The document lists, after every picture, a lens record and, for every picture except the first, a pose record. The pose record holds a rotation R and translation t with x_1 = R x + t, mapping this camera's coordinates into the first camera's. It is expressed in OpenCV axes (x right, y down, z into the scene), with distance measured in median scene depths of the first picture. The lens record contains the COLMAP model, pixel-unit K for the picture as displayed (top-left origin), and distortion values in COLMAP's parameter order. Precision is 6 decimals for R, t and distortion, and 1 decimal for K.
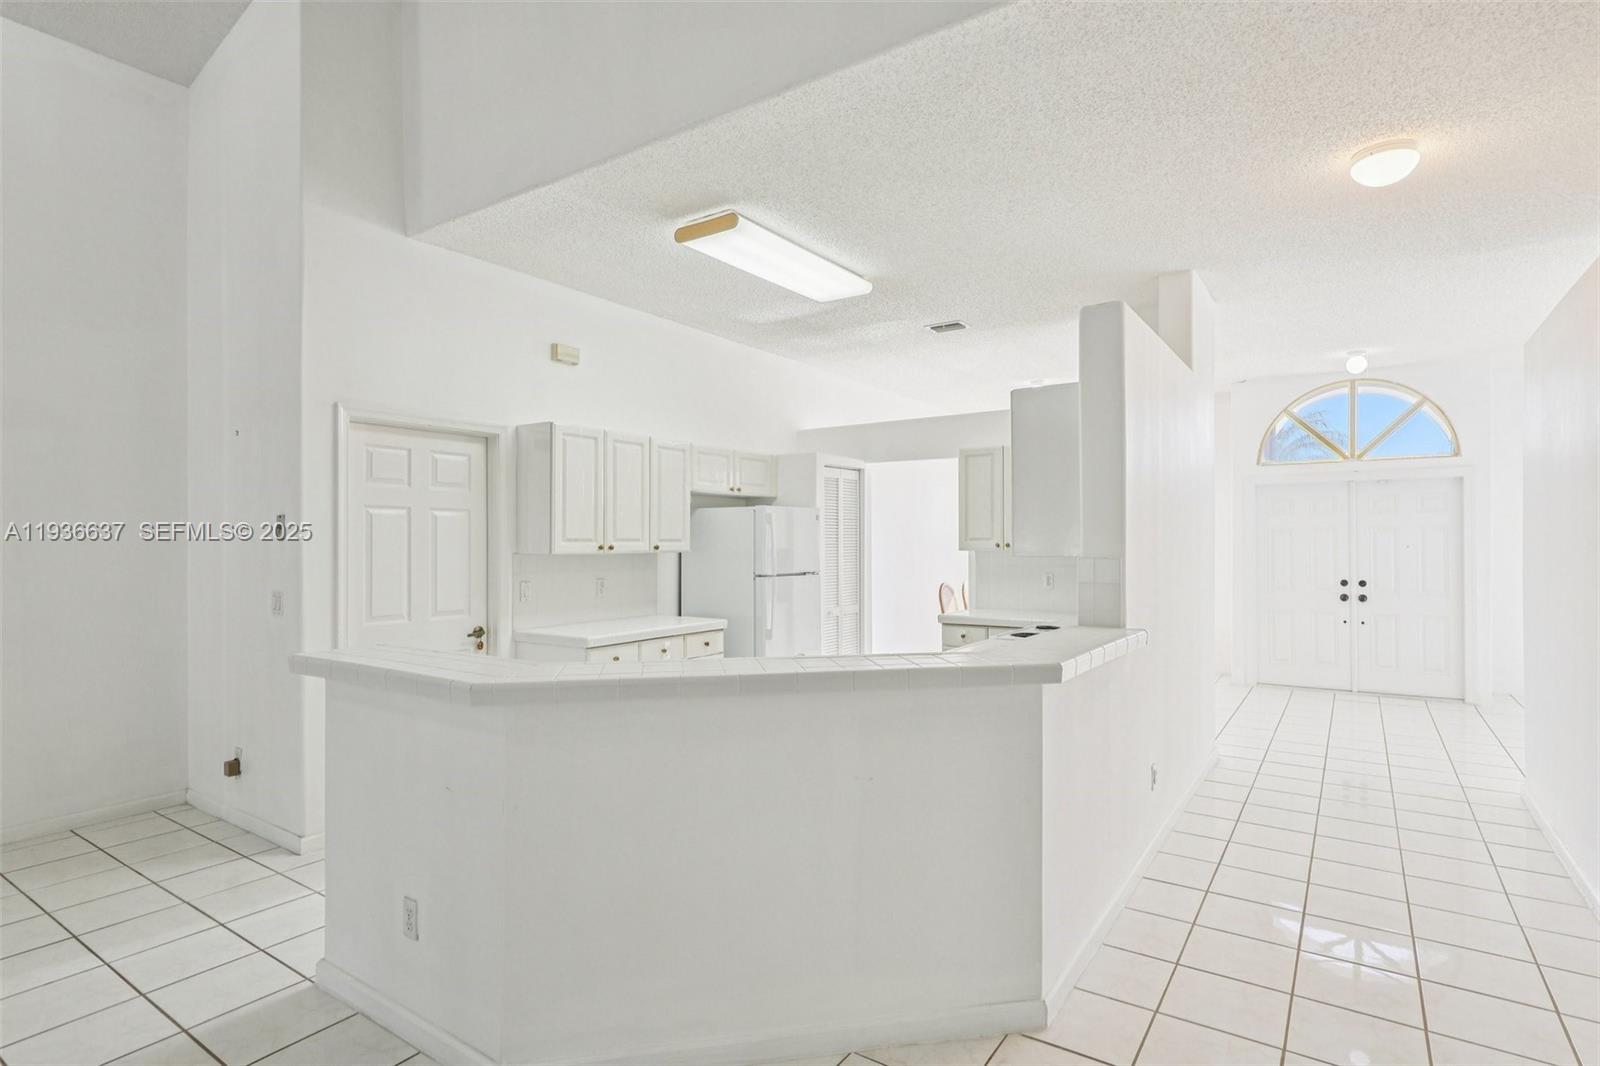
lens RADIAL K [[801.4, 0, 803.7], [0, 801.4, 535.5], [0, 0, 1]] dist [0.000729, 0.000065]
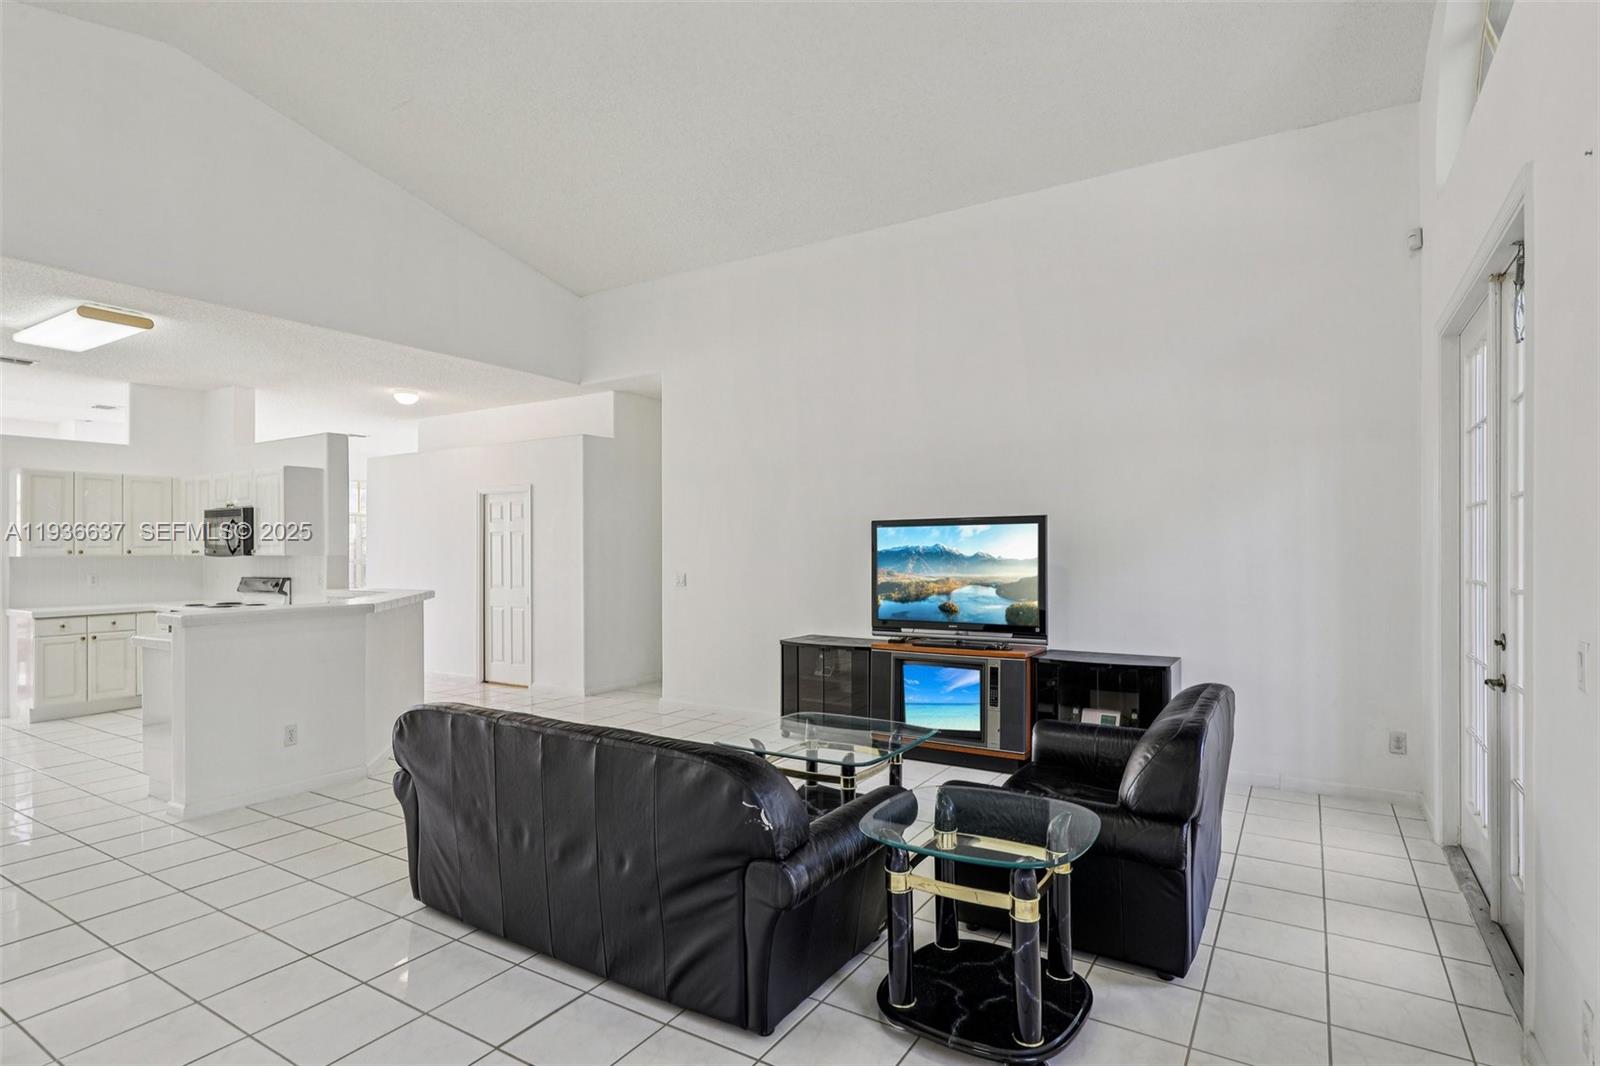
lens RADIAL K [[808.9, 0, 815.4], [0, 808.9, 549.0], [0, 0, 1]] dist [0.000794, 0.000778]
pose [[-0.052002, 0.001836, 0.998645, -1.177368], [-0.004810, 0.999986, -0.002088, 0.005124], [-0.998635, -0.004912, -0.051993, -0.089417]]
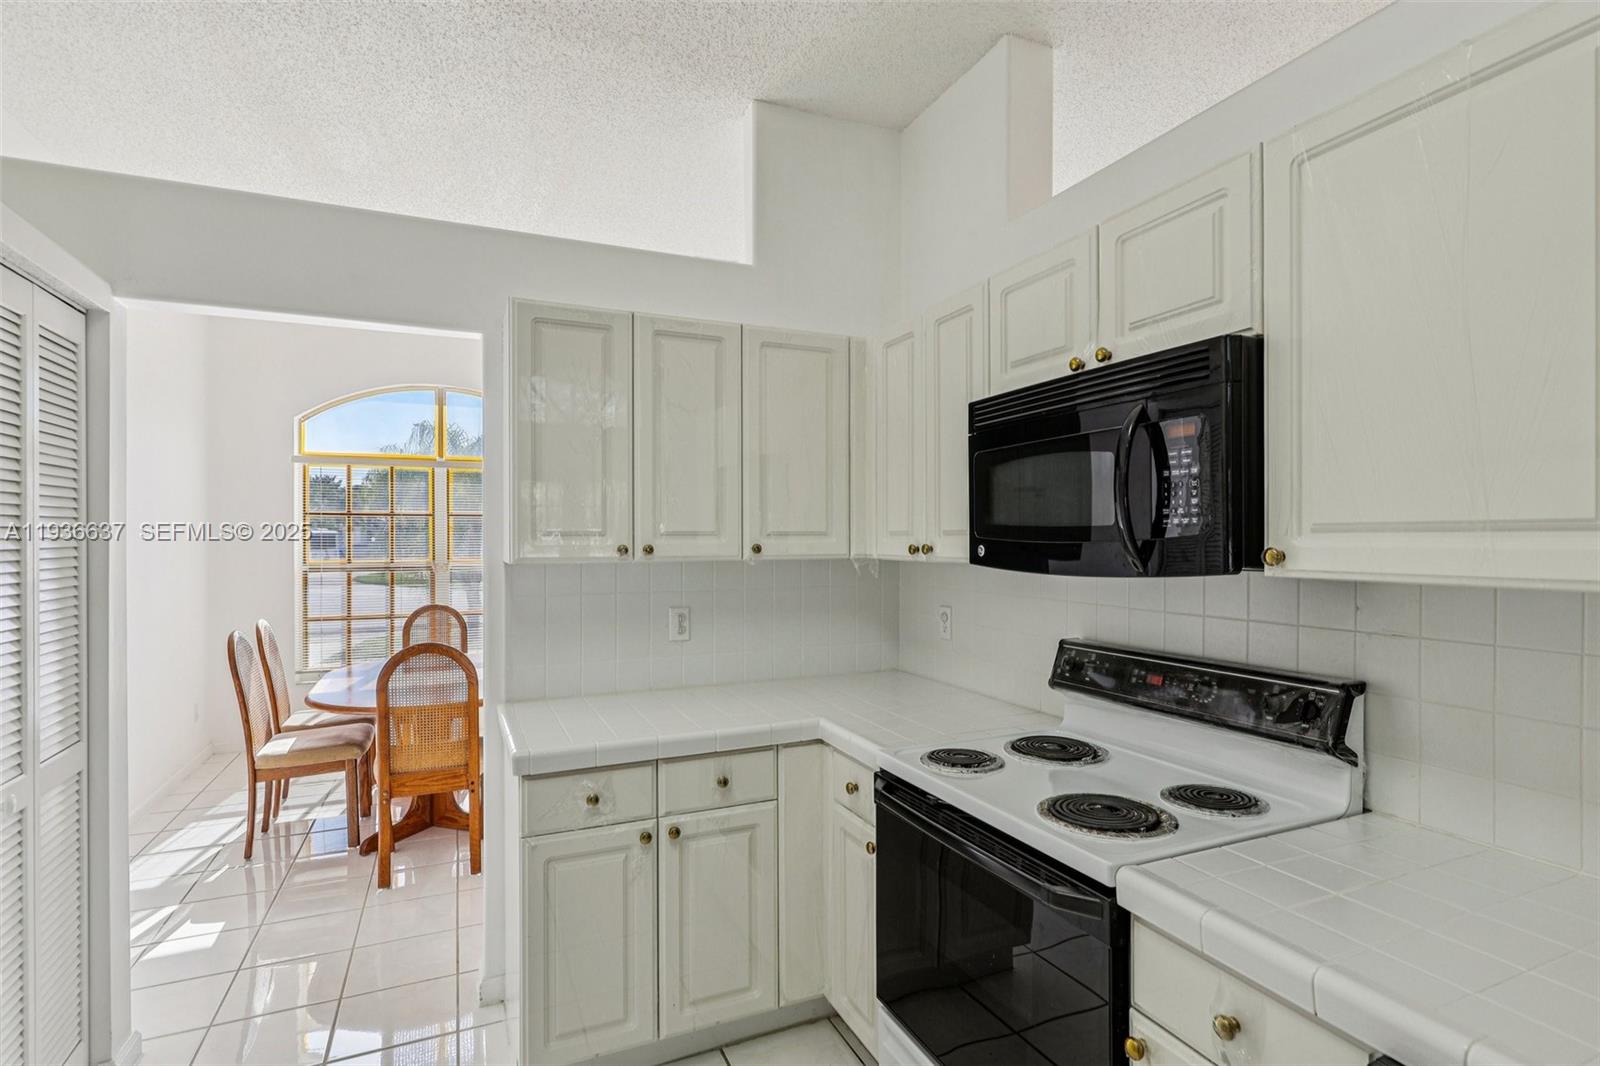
lens RADIAL K [[792.7, 0, 809.5], [0, 792.7, 540.6], [0, 0, 1]] dist [0.000750, -0.000147]
pose [[0.521151, -0.000628, 0.853465, -0.062952], [-0.005977, 0.999973, 0.004386, 0.005638], [-0.853444, -0.007387, 0.521132, 0.781696]]
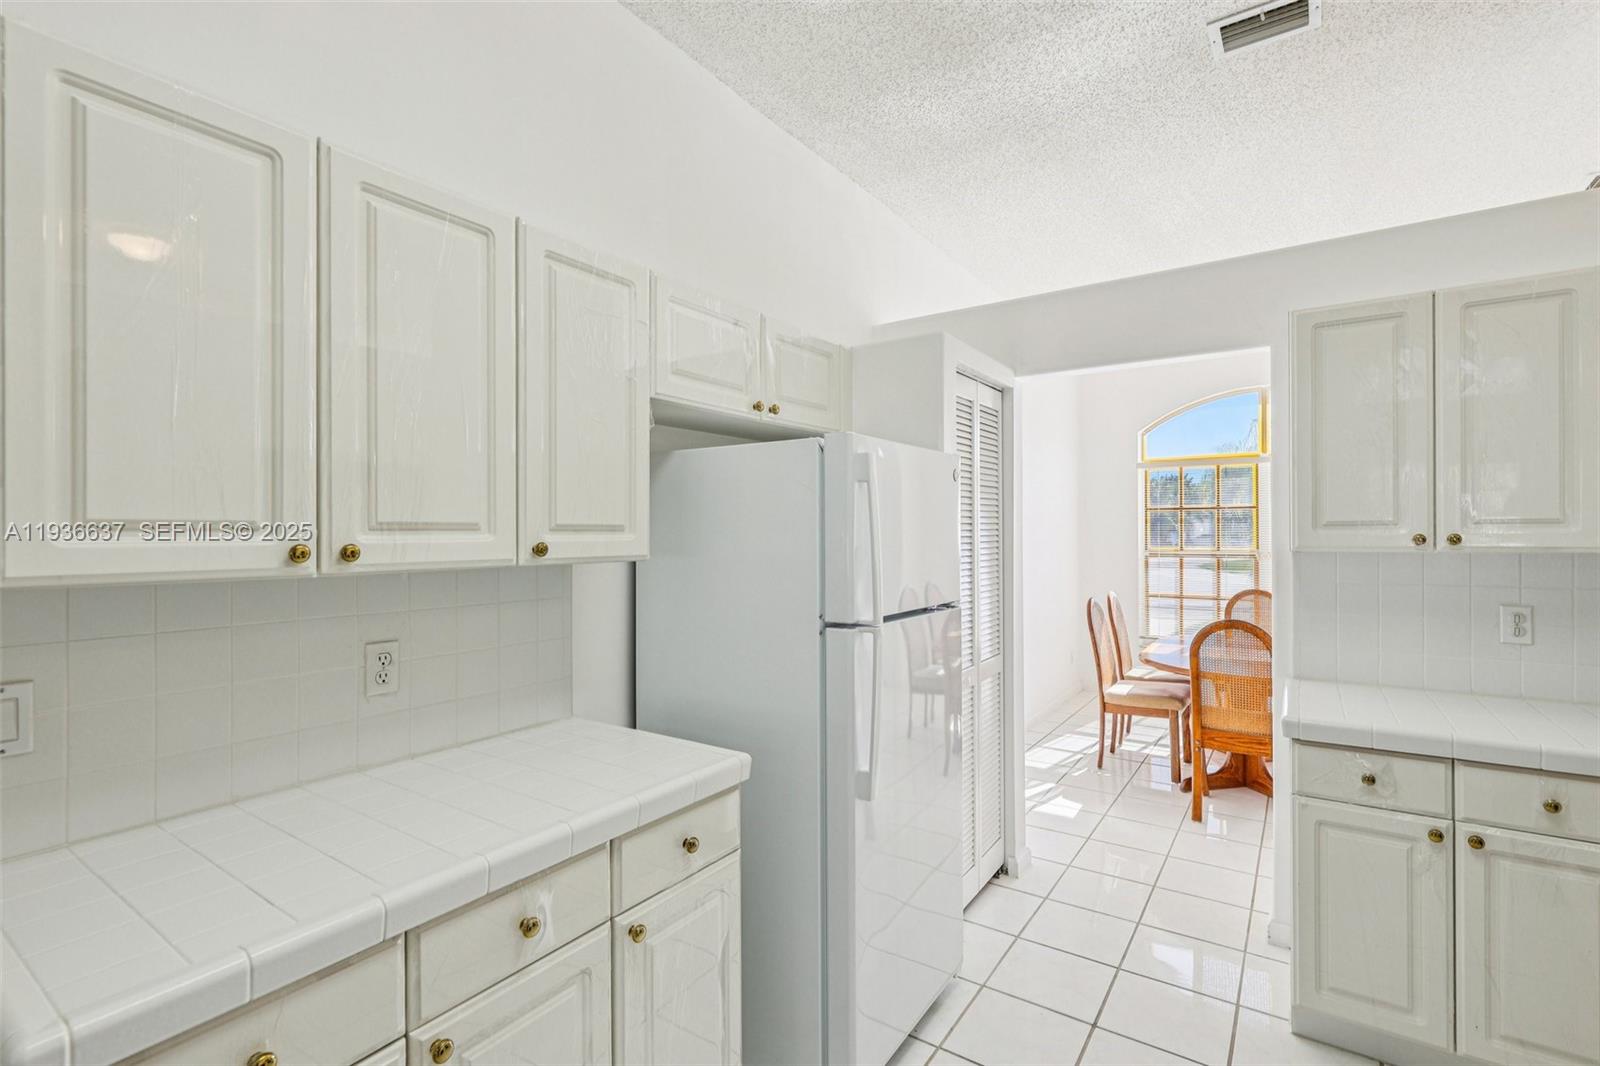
lens RADIAL K [[731.1, 0, 804.7], [0, 731.1, 531.1], [0, 0, 1]] dist [-0.000014, -0.000244]
pose [[0.999997, -0.002450, 0.000683, -0.073861], [0.002445, 0.999978, 0.006111, 0.005681], [-0.000698, -0.006109, 0.999981, 0.702765]]
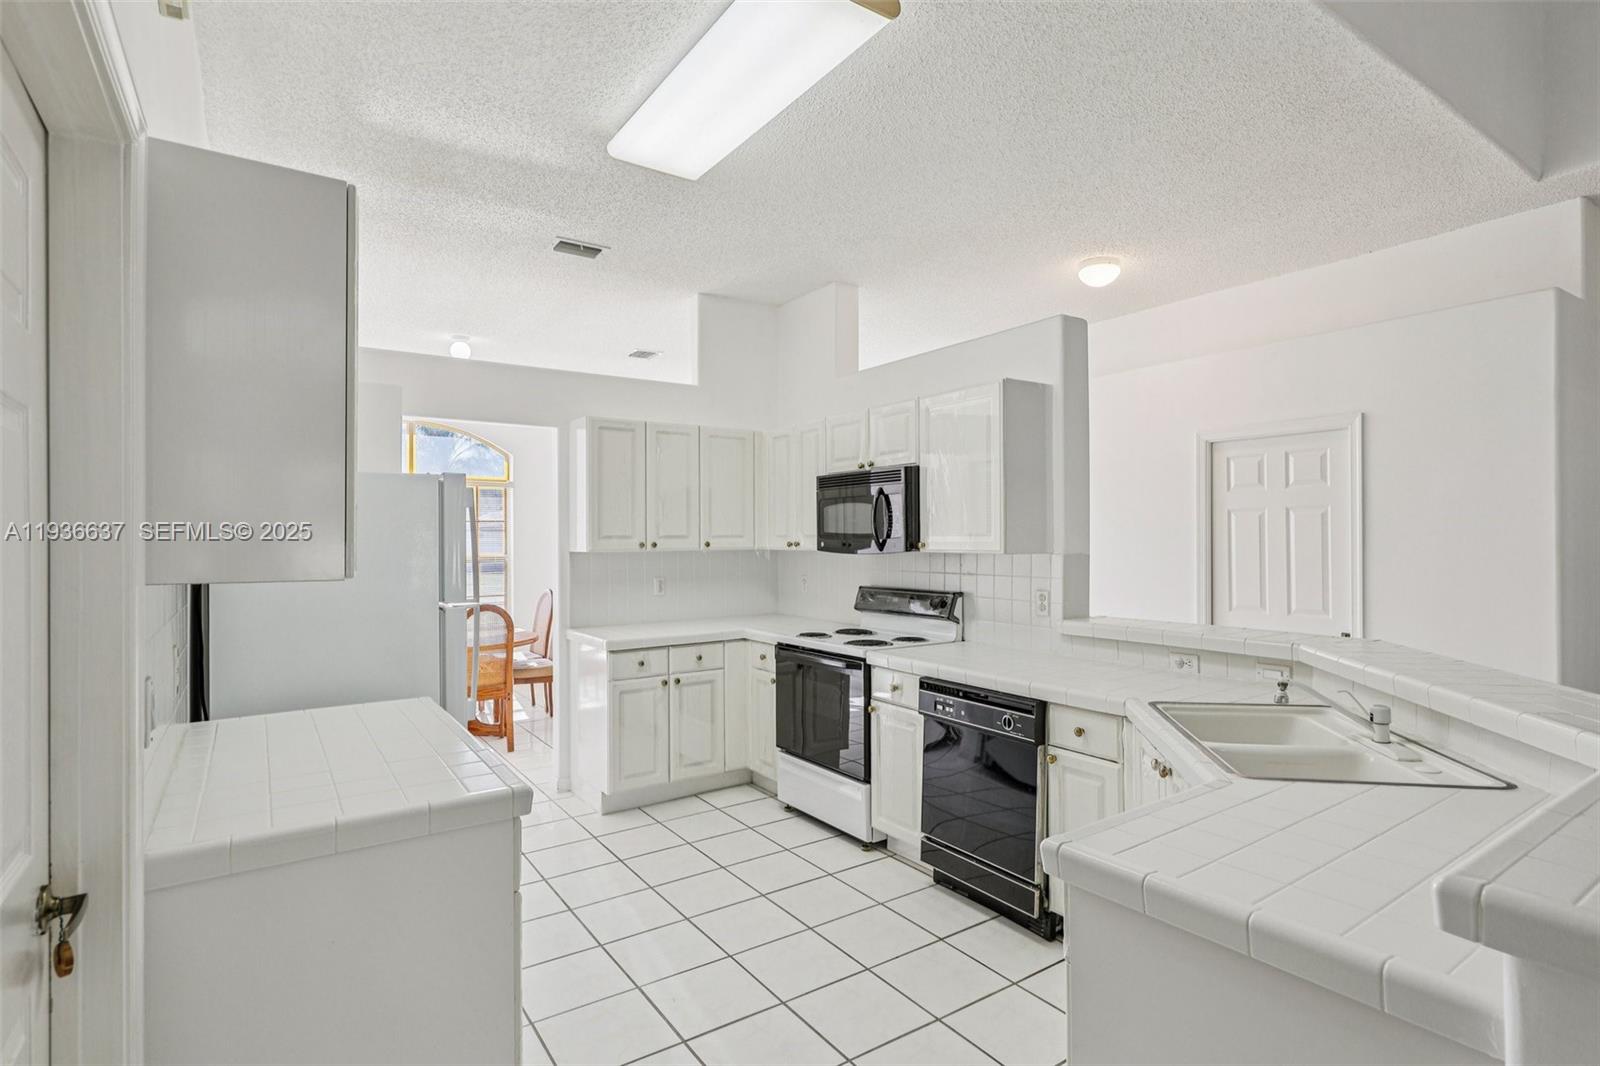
lens RADIAL K [[801.4, 0, 803.7], [0, 801.4, 535.5], [0, 0, 1]] dist [0.000729, 0.000065]
pose [[0.358074, 0.003984, 0.933685, -0.497260], [-0.004242, 0.999988, -0.002640, 0.004643], [-0.933684, -0.003016, 0.358086, 0.623228]]
